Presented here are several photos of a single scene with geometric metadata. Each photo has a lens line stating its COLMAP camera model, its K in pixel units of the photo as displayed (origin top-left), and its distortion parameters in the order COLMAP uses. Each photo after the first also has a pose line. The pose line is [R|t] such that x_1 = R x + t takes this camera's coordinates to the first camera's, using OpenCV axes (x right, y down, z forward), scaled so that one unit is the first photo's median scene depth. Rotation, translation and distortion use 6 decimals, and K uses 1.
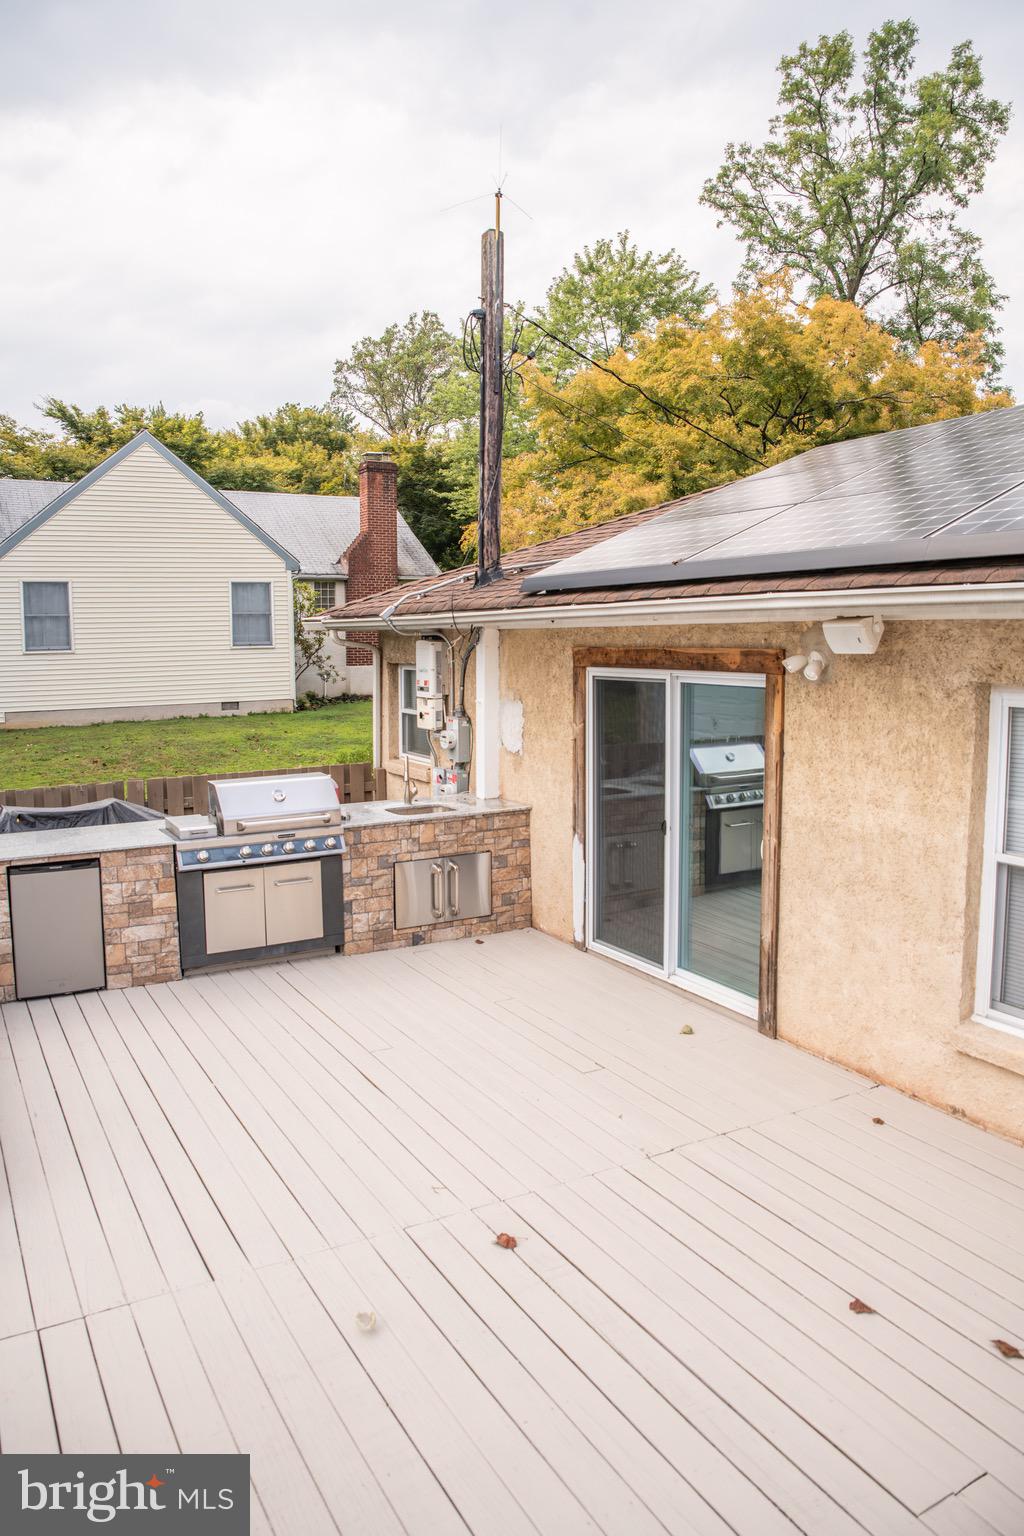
lens RADIAL K [[1063.0, 0, 502.8], [0, 1063.0, 756.5], [0, 0, 1]] dist [-0.131300, 0.095953]
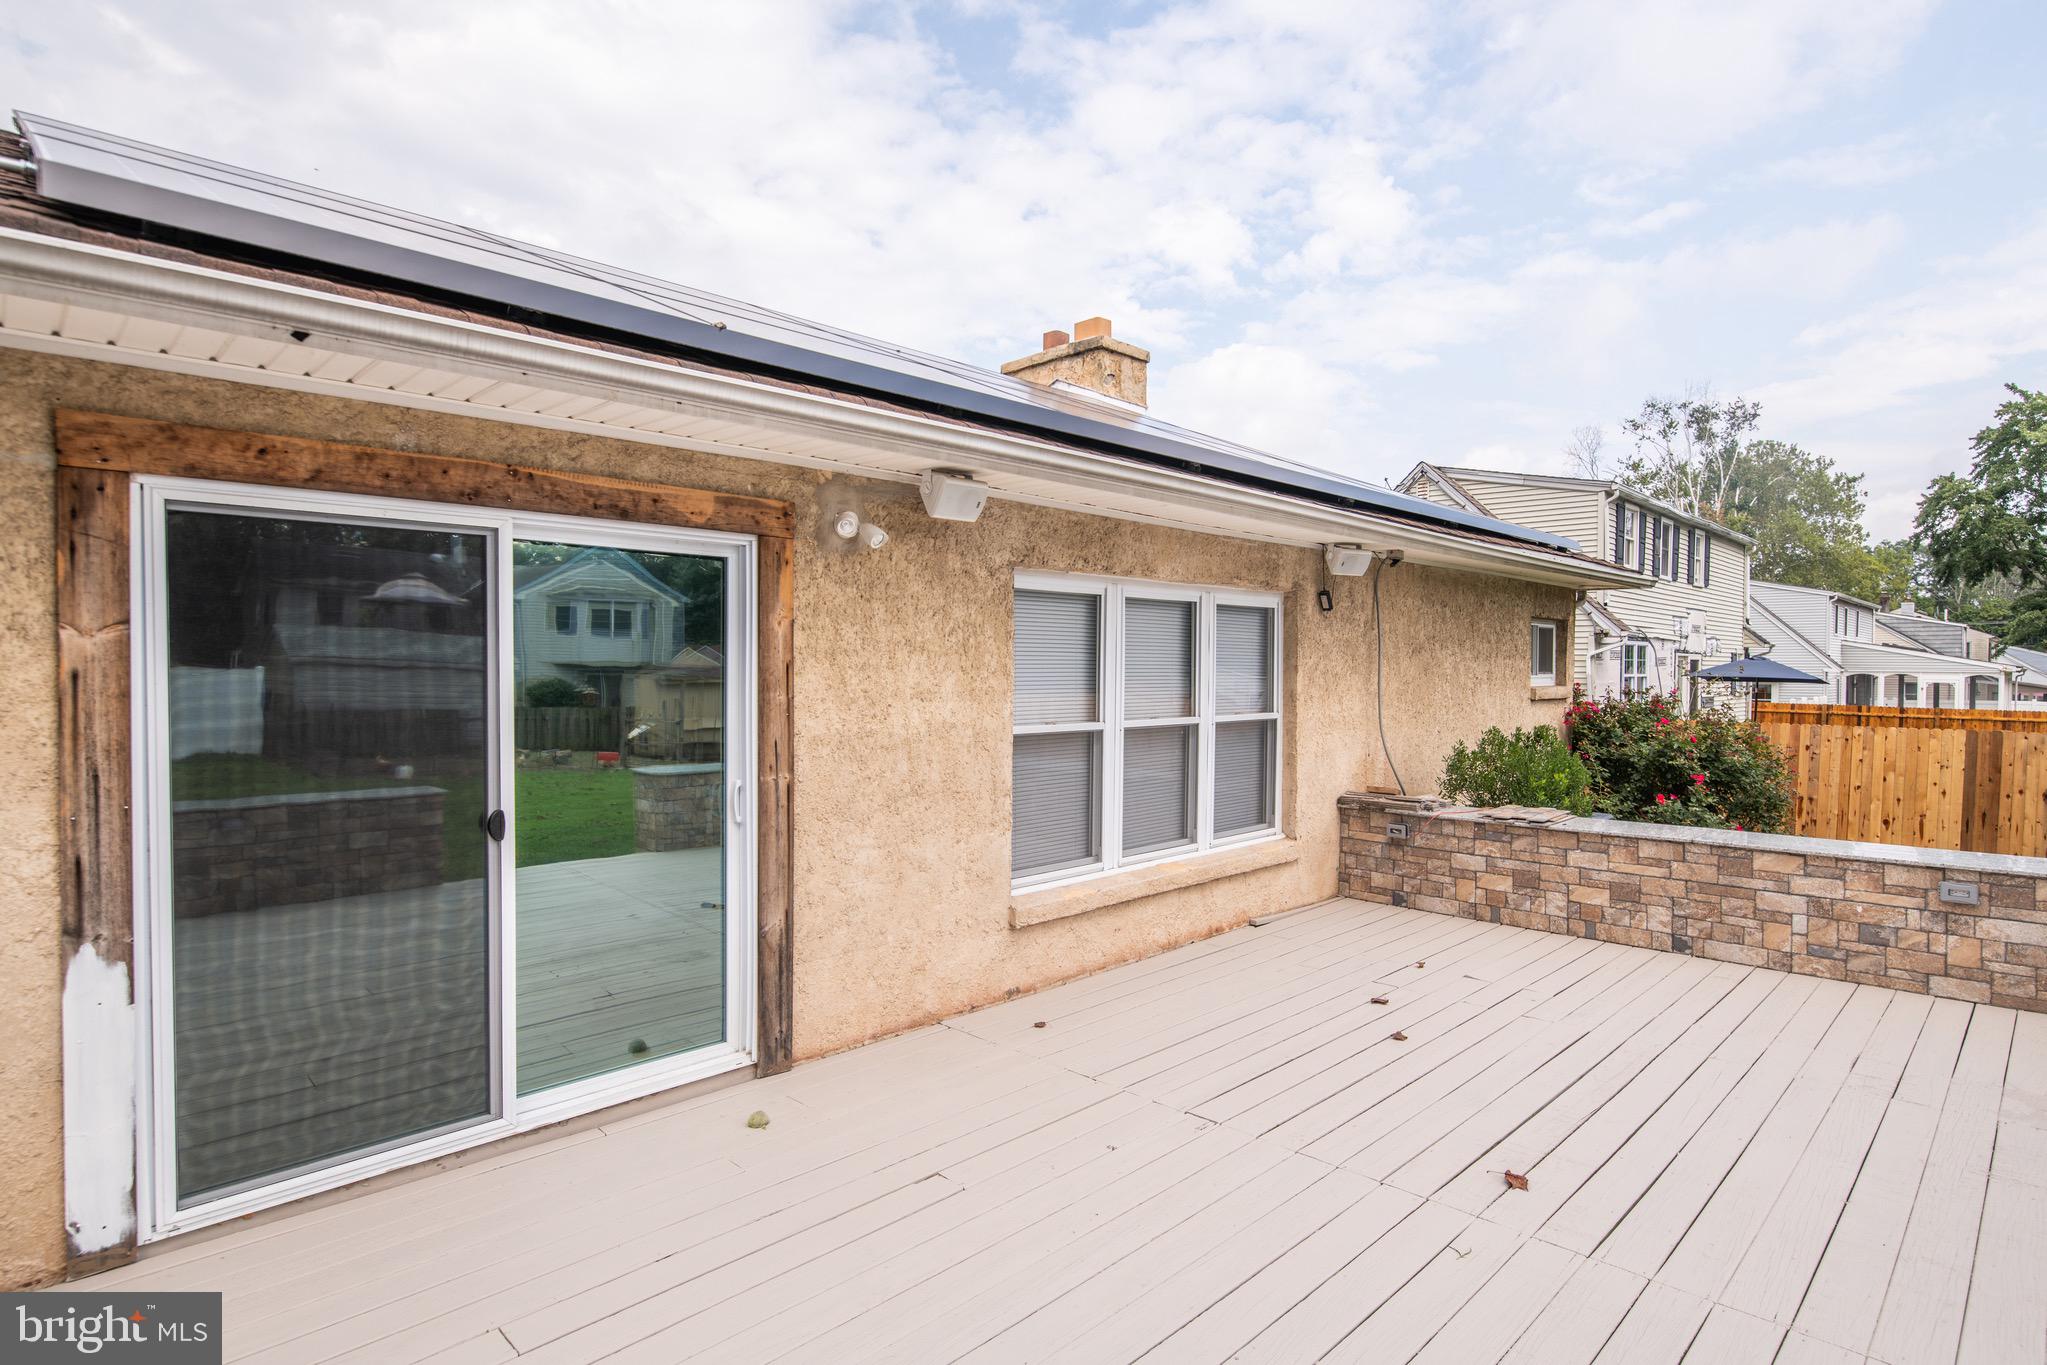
lens RADIAL K [[1040.6, 0, 1052.7], [0, 1040.6, 681.3], [0, 0, 1]] dist [0.006541, -0.010805]
pose [[-0.268632, -0.012372, 0.963164, -0.347807], [0.102111, 0.993918, 0.041246, 0.005257], [-0.957815, 0.109430, -0.265734, 0.778680]]
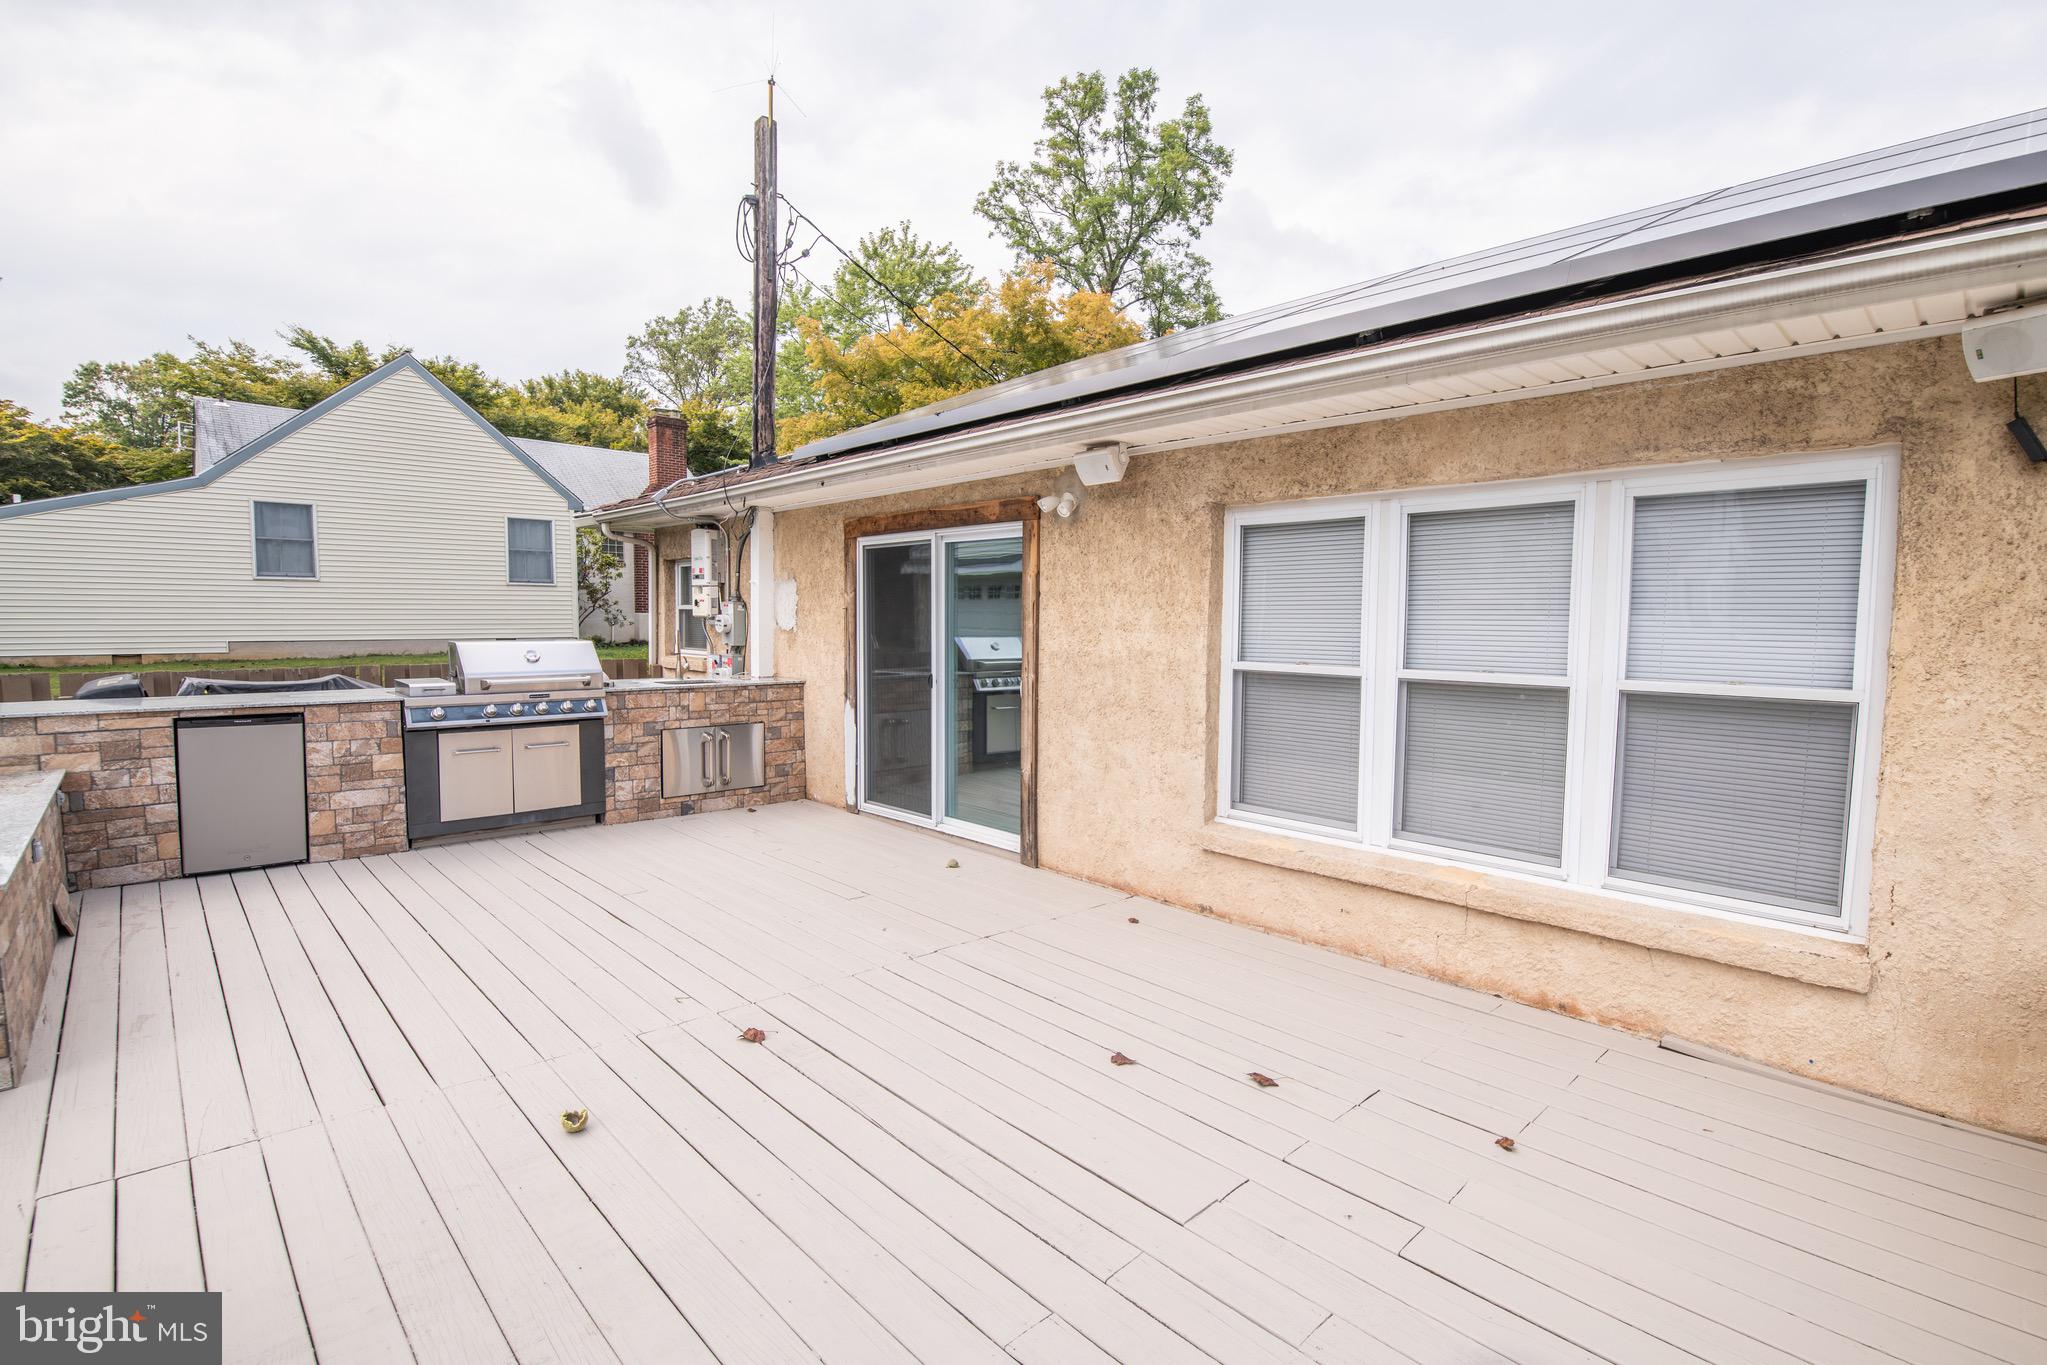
lens RADIAL K [[943.5, 0, 1031.7], [0, 943.5, 687.1], [0, 0, 1]] dist [0.000461, -0.000625]
pose [[0.970334, -0.000984, 0.241765, 0.020440], [0.010393, 0.999237, -0.037649, 0.097875], [-0.241543, 0.039045, 0.969604, 0.057563]]
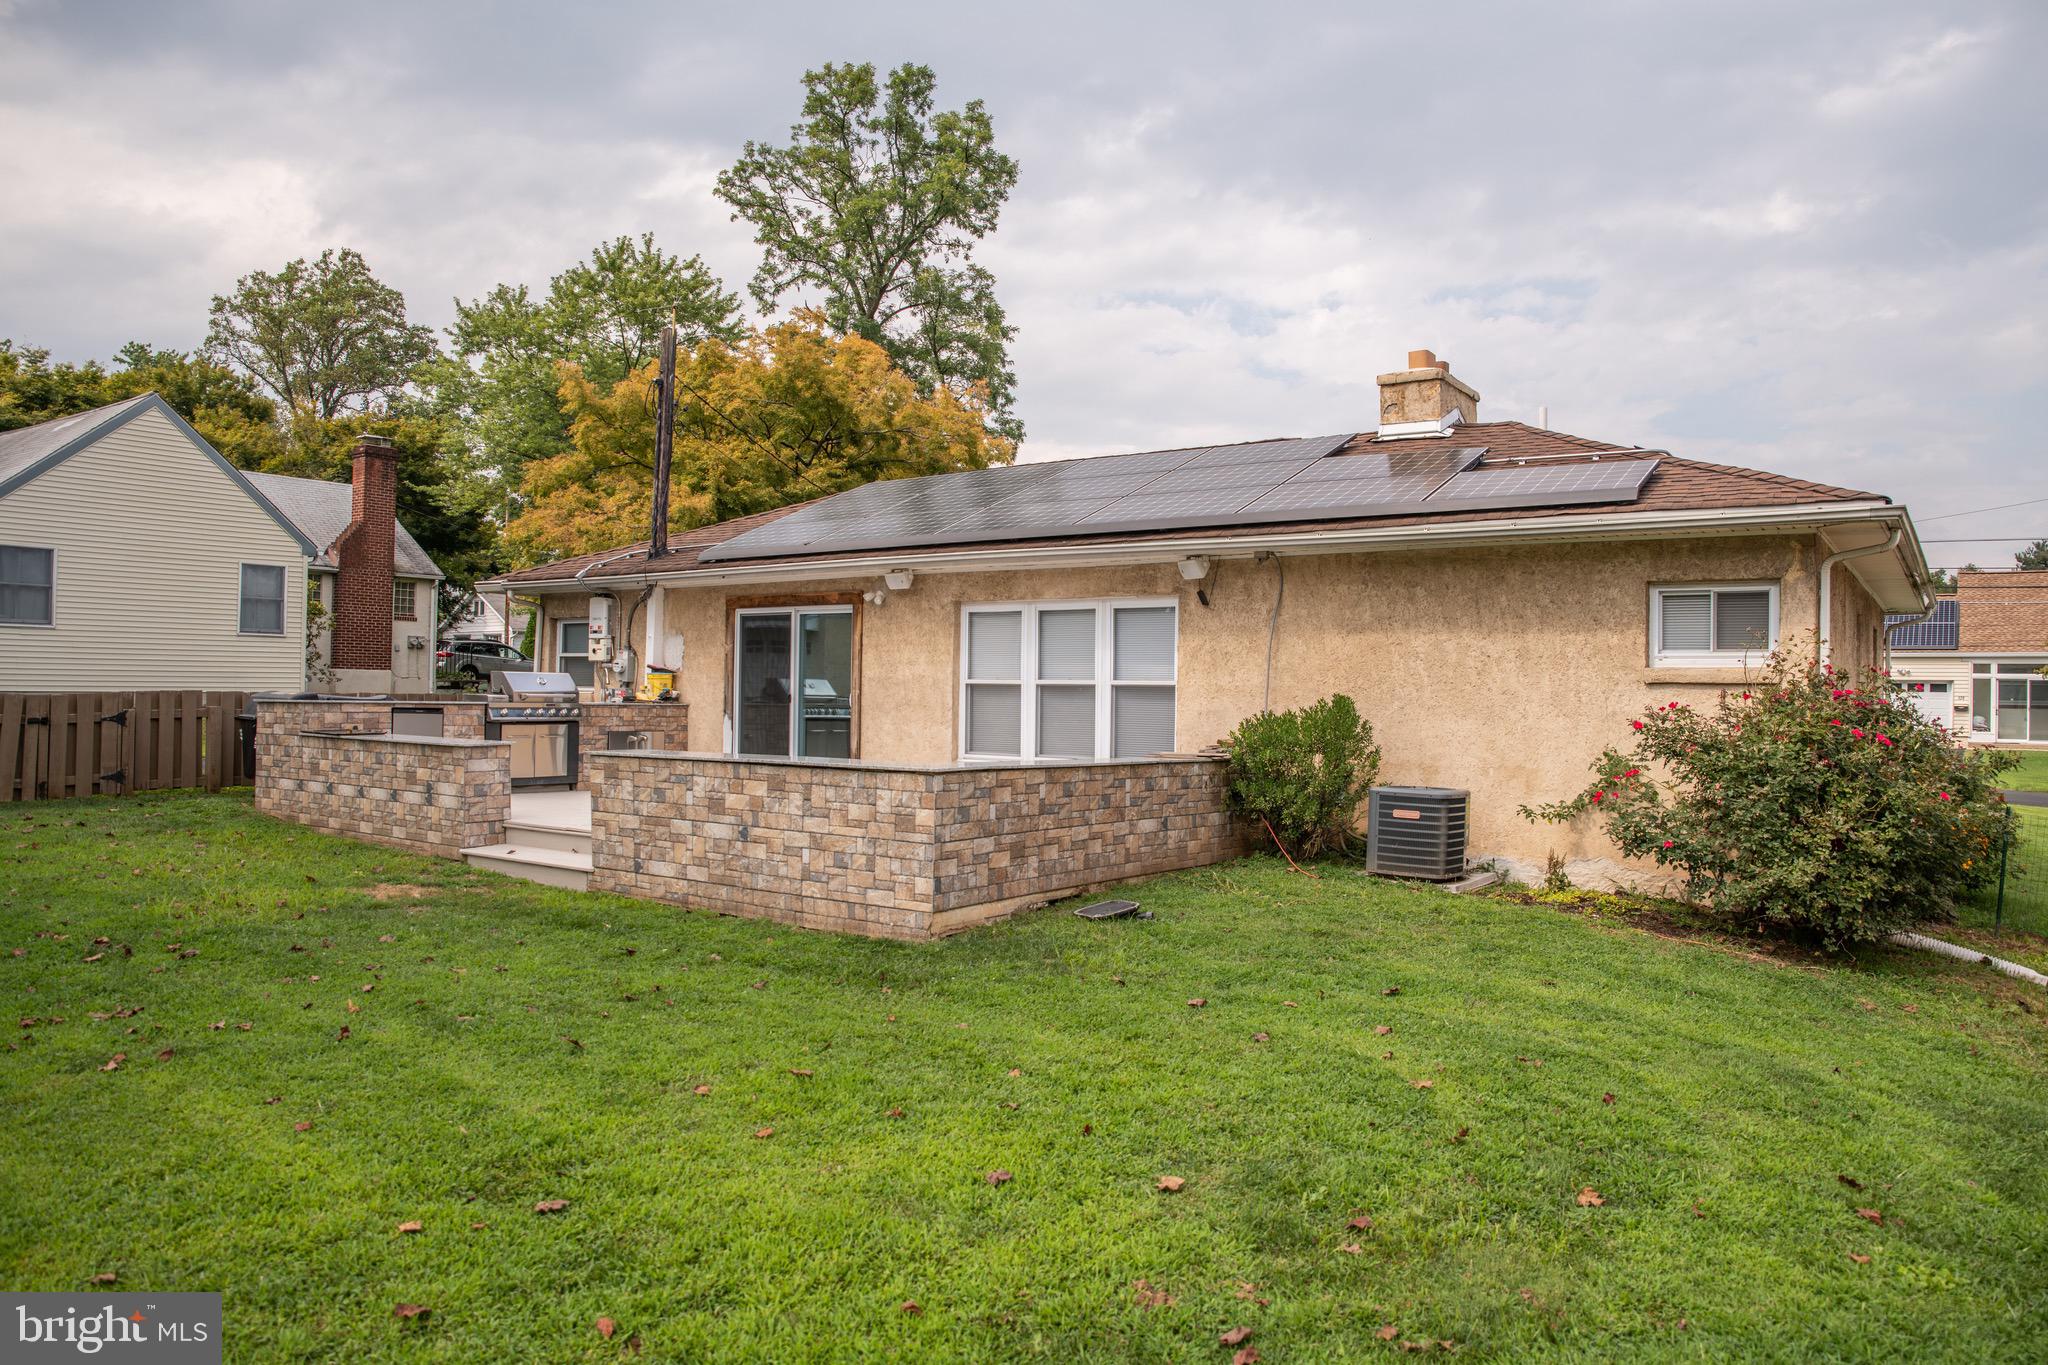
lens RADIAL K [[1417.3, 0, 1032.1], [0, 1417.3, 663.6], [0, 0, 1]] dist [-0.131300, 0.095953]
pose [[0.902942, 0.031209, 0.428628, -0.422889], [0.026702, 0.991359, -0.128432, 0.280869], [-0.428932, 0.127412, 0.894306, -1.085082]]
